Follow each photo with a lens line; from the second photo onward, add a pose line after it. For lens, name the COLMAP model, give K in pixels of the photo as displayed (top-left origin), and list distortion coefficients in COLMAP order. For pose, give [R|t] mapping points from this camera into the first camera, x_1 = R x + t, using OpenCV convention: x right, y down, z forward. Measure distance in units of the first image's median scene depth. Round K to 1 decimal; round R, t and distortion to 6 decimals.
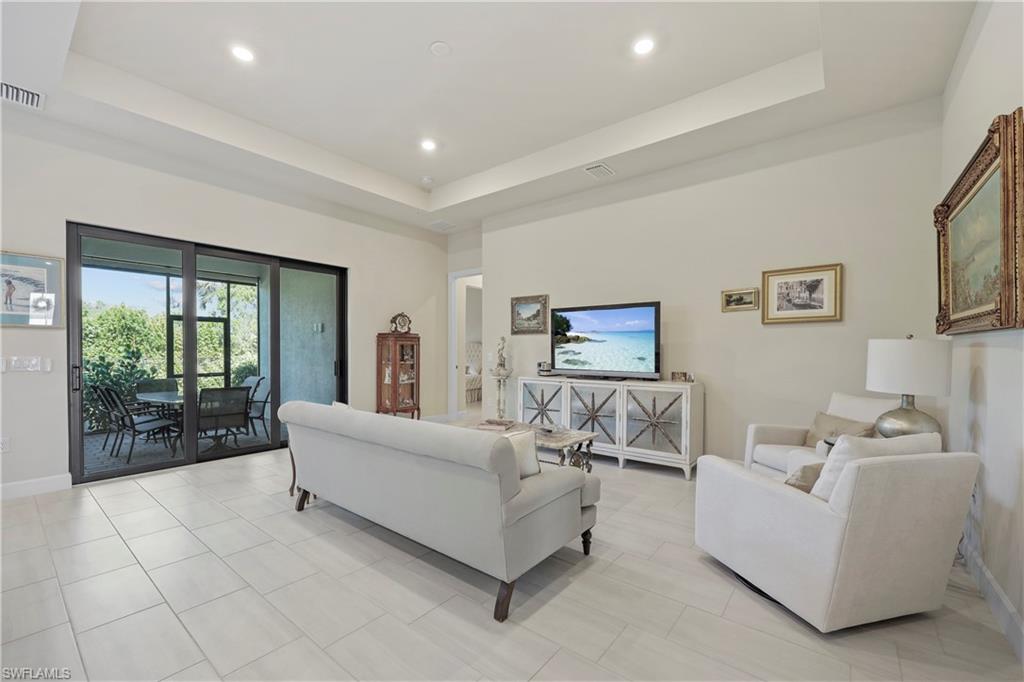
lens RADIAL K [[413.5, 0, 515.3], [0, 413.5, 355.4], [0, 0, 1]] dist [0.000014, -0.000450]
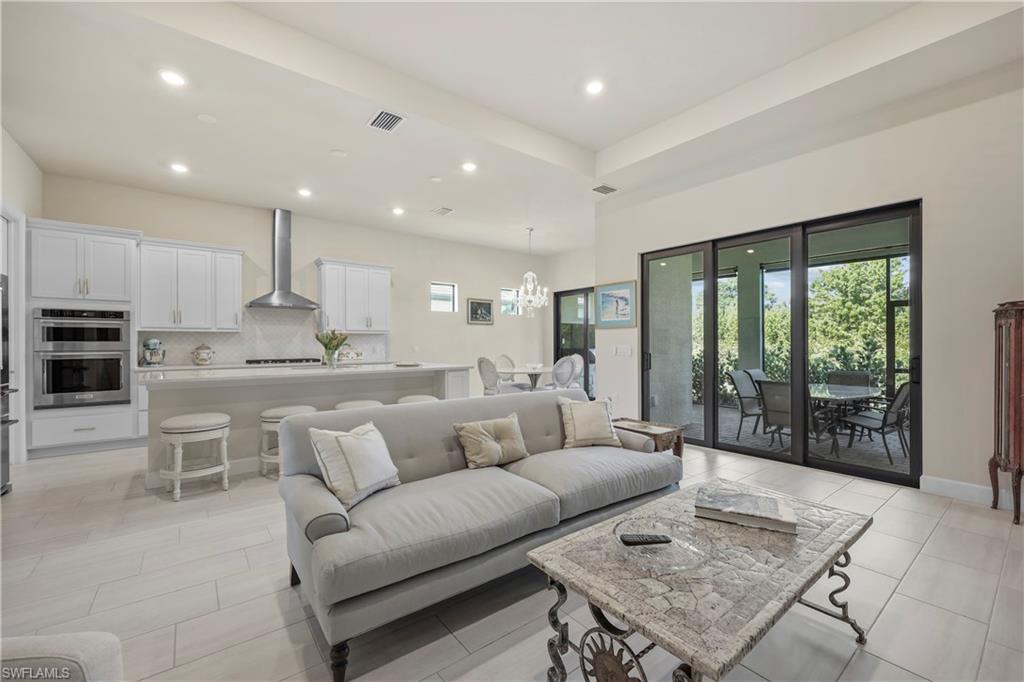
lens RADIAL K [[413.5, 0, 505.2], [0, 413.5, 338.7], [0, 0, 1]] dist [0.000014, -0.000450]
pose [[-0.245728, -0.009754, -0.969290, 0.281053], [-0.009884, 0.999923, -0.007557, -0.004137], [0.969288, 0.007724, -0.245806, 0.537801]]
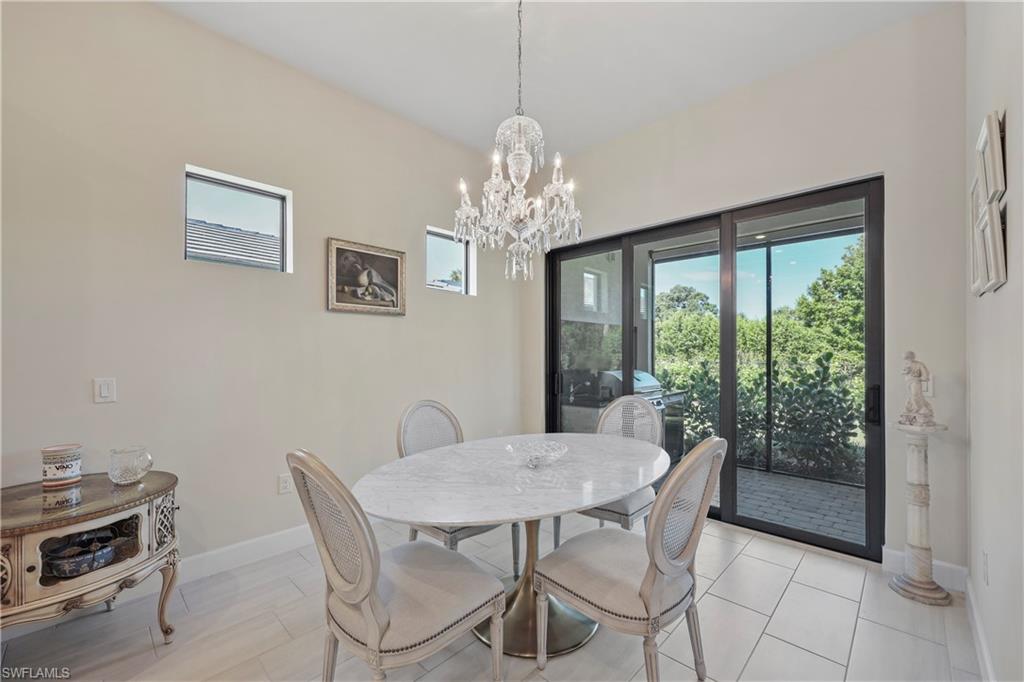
lens RADIAL K [[413.5, 0, 508.5], [0, 413.5, 351.2], [0, 0, 1]] dist [0.000014, -0.000450]
pose [[-0.097403, -0.004715, -0.995234, -0.564051], [-0.009861, 0.999944, -0.003772, -0.014781], [0.995196, 0.009447, -0.097444, 0.336697]]
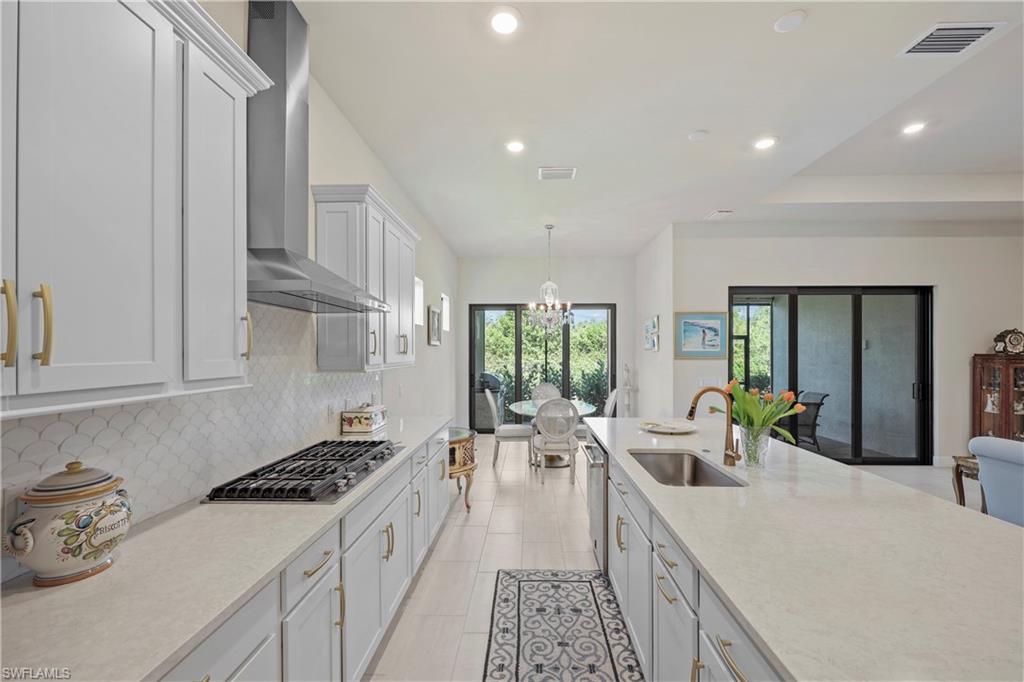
lens RADIAL K [[413.5, 0, 512.0], [0, 413.5, 353.8], [0, 0, 1]] dist [0.000014, -0.000450]
pose [[0.587520, 0.003858, -0.809200, -0.196569], [-0.008866, 0.999959, -0.001670, -0.043451], [0.809161, 0.008156, 0.587531, -0.308186]]
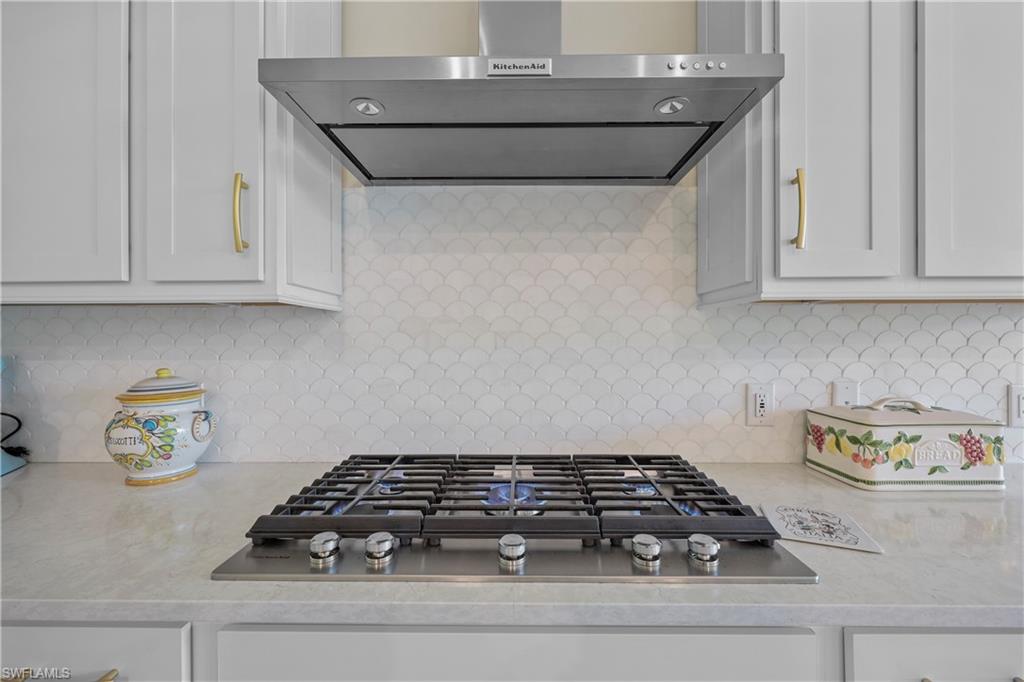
lens RADIAL K [[413.5, 0, 512.6], [0, 413.5, 339.4], [0, 0, 1]] dist [0.000014, -0.000450]
pose [[-0.791562, 0.002984, -0.611081, -0.473511], [-0.003643, 0.999947, 0.009601, -0.009420], [0.611078, 0.009826, -0.791510, -0.111181]]
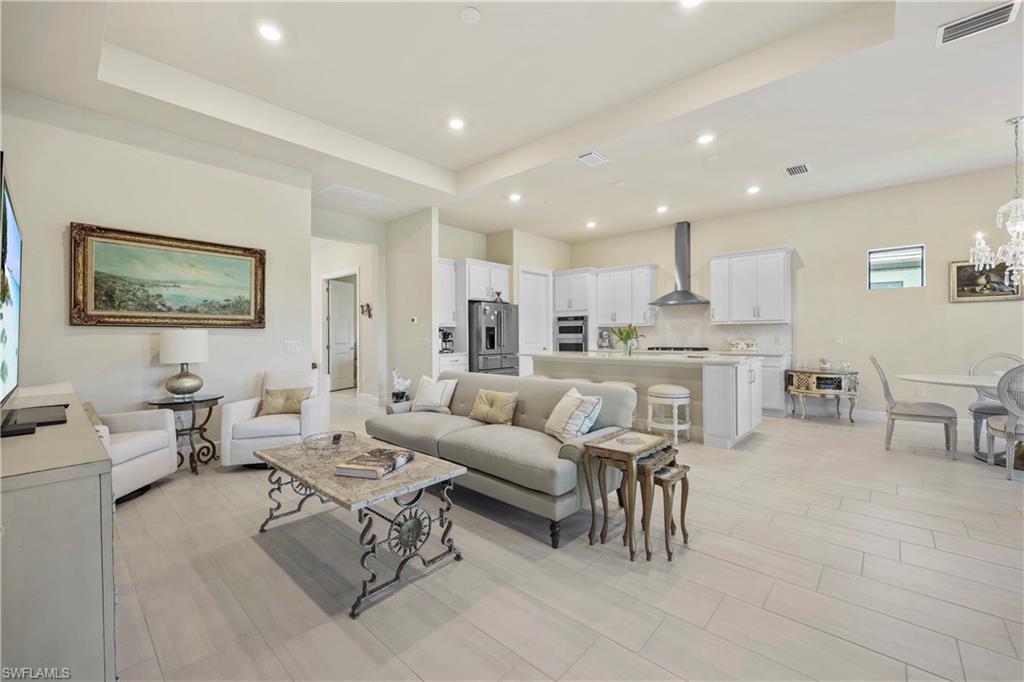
lens RADIAL K [[413.5, 0, 512.7], [0, 413.5, 336.8], [0, 0, 1]] dist [0.000014, -0.000450]
pose [[-0.998298, 0.005867, 0.058029, -0.153947], [0.006862, 0.999833, 0.016967, -0.011419], [-0.057920, 0.017336, -0.998171, 1.004639]]
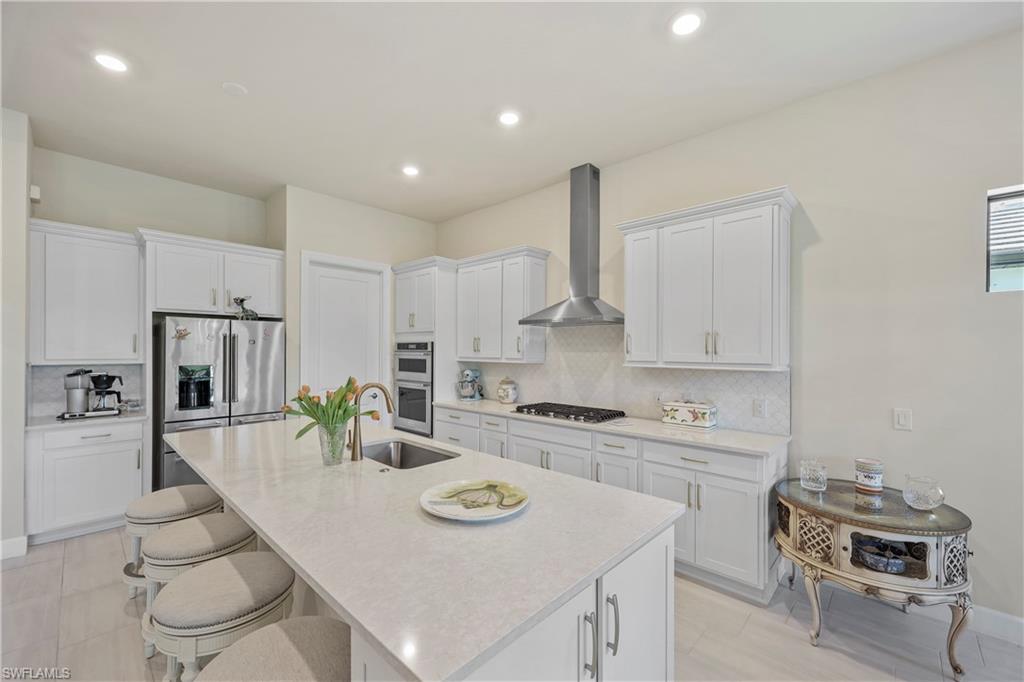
lens RADIAL K [[413.5, 0, 517.2], [0, 413.5, 351.6], [0, 0, 1]] dist [0.000014, -0.000450]
pose [[-0.997414, -0.004348, 0.071738, -0.533687], [-0.003232, 0.999872, 0.015672, -0.050988], [-0.071797, 0.015400, -0.997300, 0.390435]]
